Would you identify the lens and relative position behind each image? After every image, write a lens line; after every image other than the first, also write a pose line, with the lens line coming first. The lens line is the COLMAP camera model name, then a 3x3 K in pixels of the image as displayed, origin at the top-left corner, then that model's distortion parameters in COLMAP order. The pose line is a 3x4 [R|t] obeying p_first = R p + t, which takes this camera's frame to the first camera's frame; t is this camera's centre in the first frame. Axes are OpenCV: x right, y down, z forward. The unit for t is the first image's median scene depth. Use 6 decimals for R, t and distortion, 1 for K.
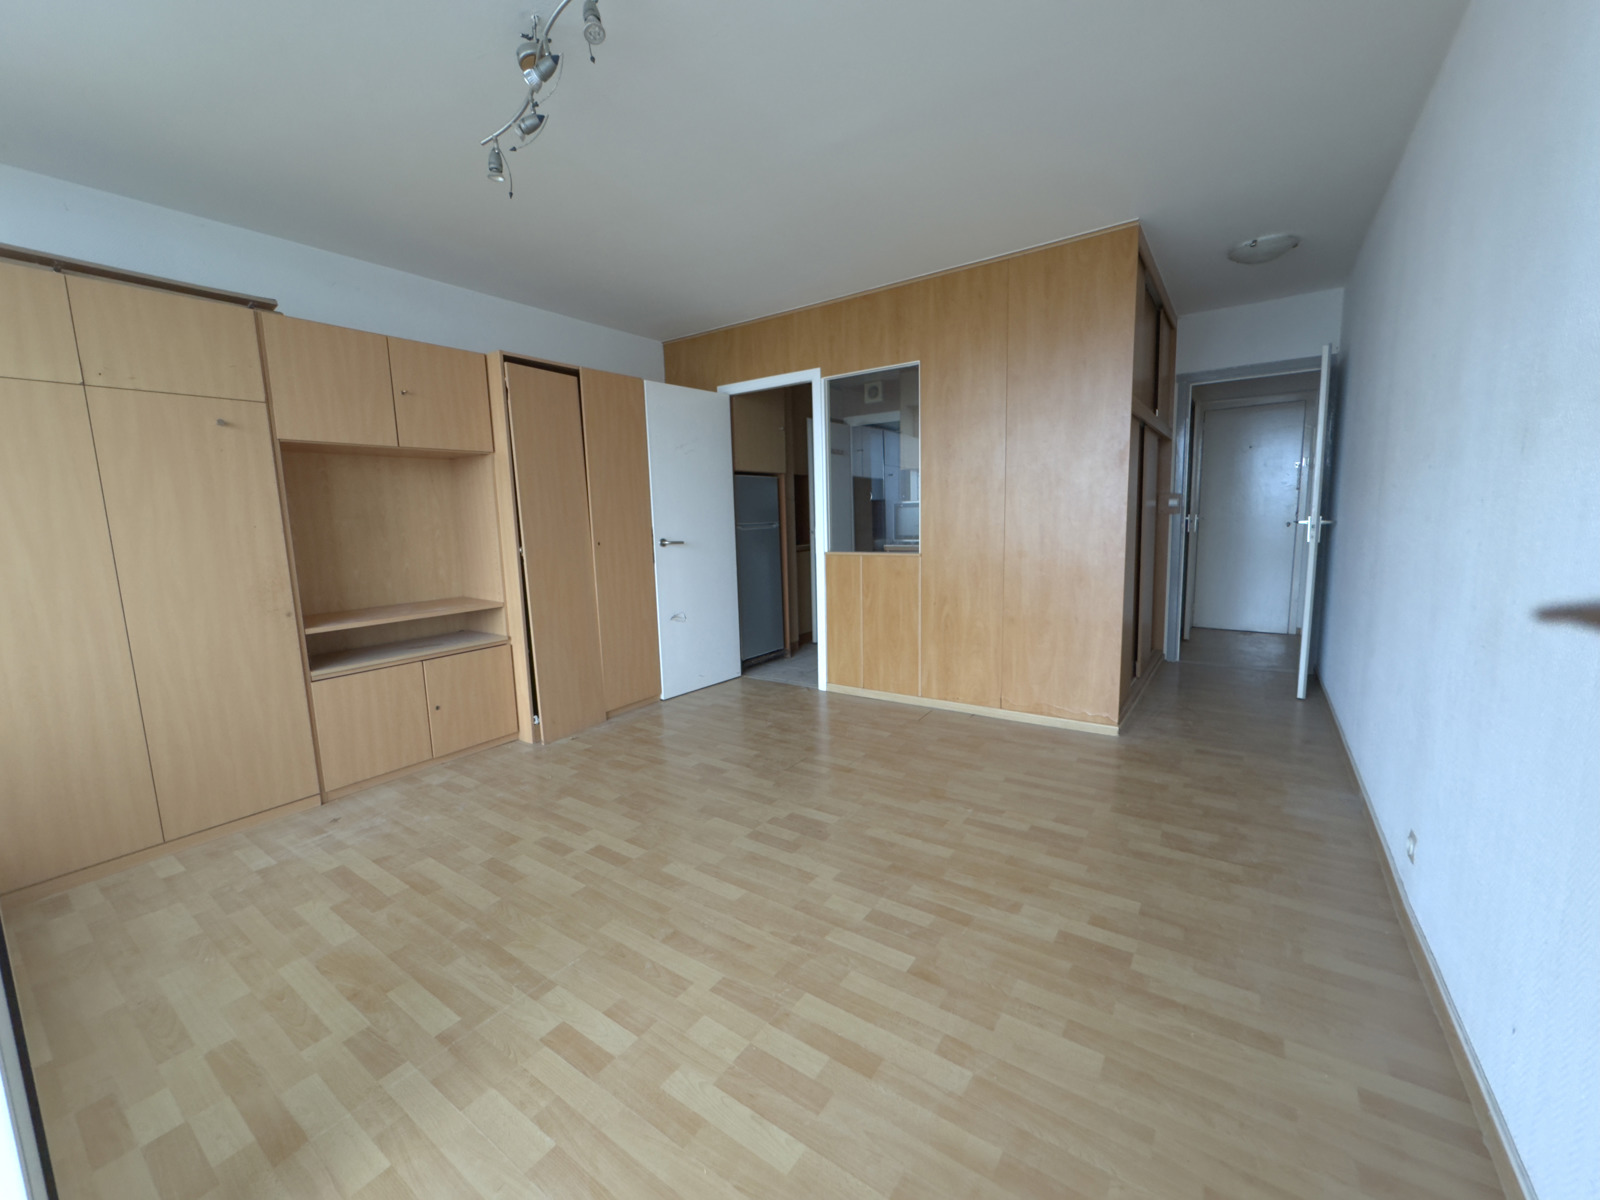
lens RADIAL K [[640.2, 0, 799.8], [0, 640.2, 602.2], [0, 0, 1]] dist [0.008357, 0.000103]
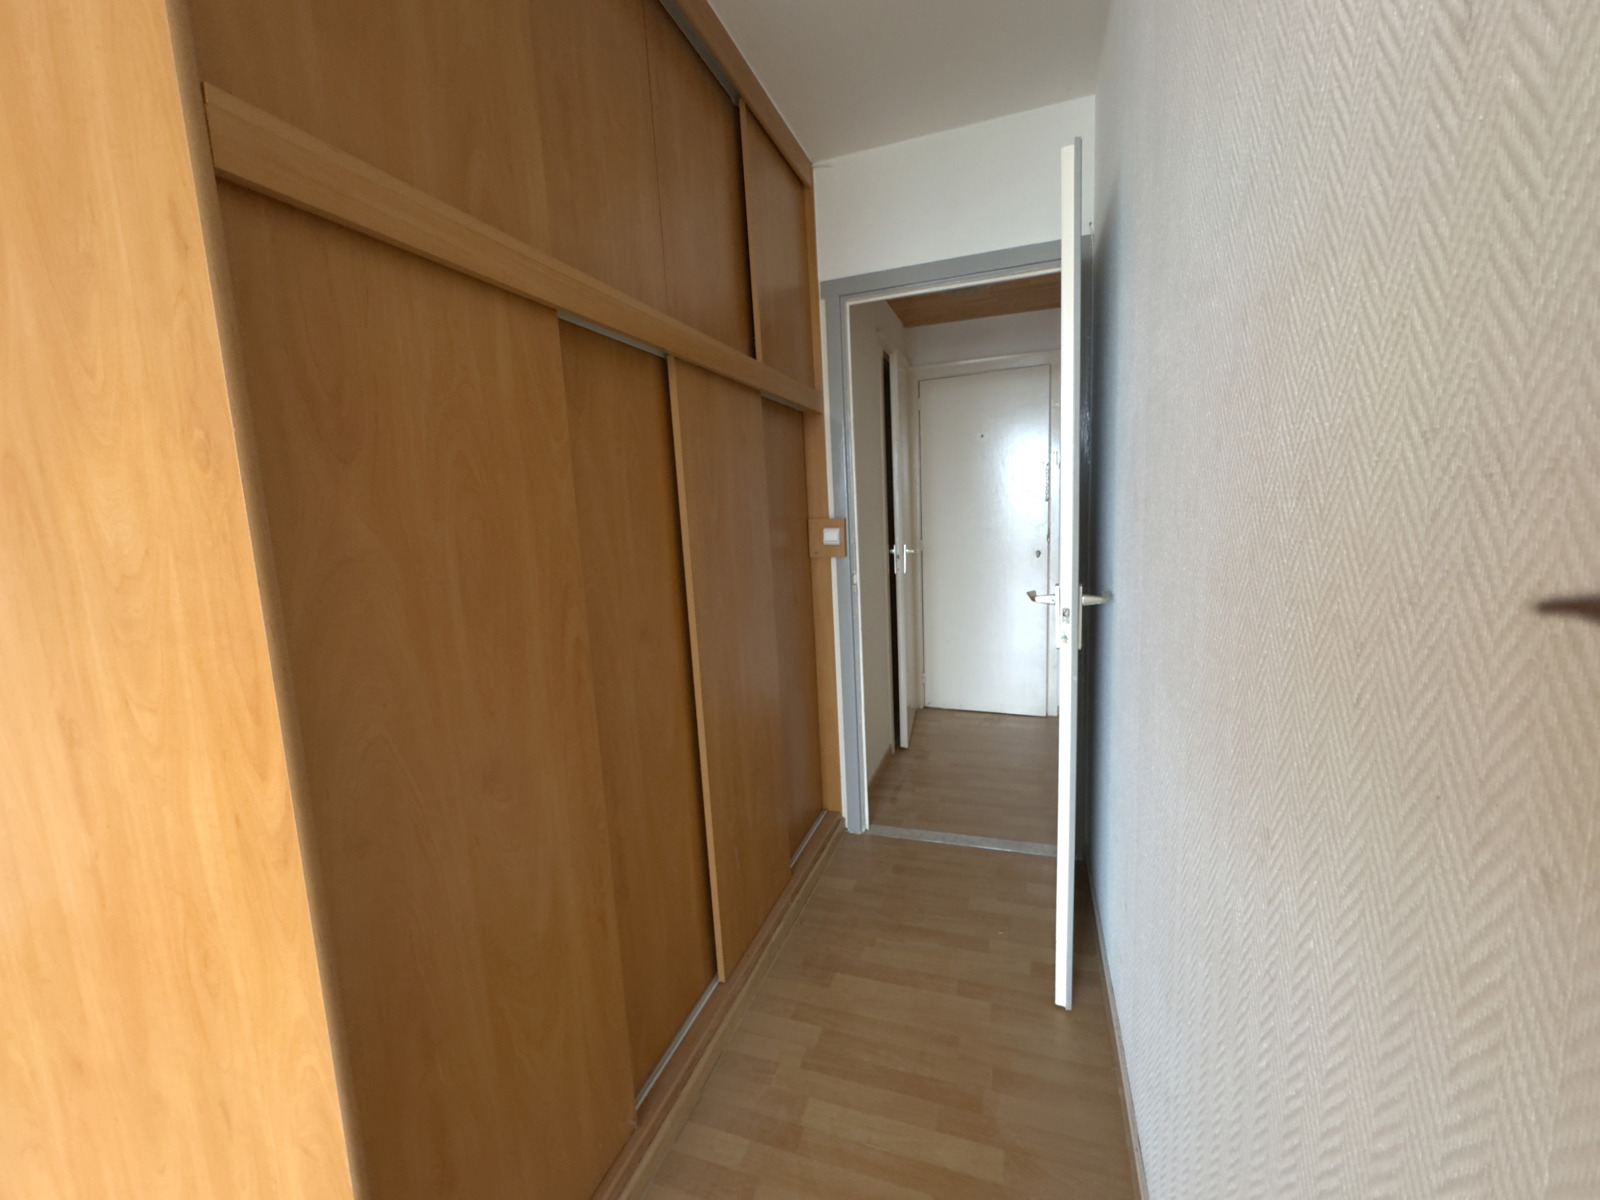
lens RADIAL K [[640.2, 0, 800.6], [0, 640.2, 596.3], [0, 0, 1]] dist [0.008357, 0.000103]
pose [[0.962664, -0.048084, 0.266395, 0.464049], [0.051877, 0.998627, -0.007214, -0.116126], [-0.265682, 0.020764, 0.963837, 0.572775]]
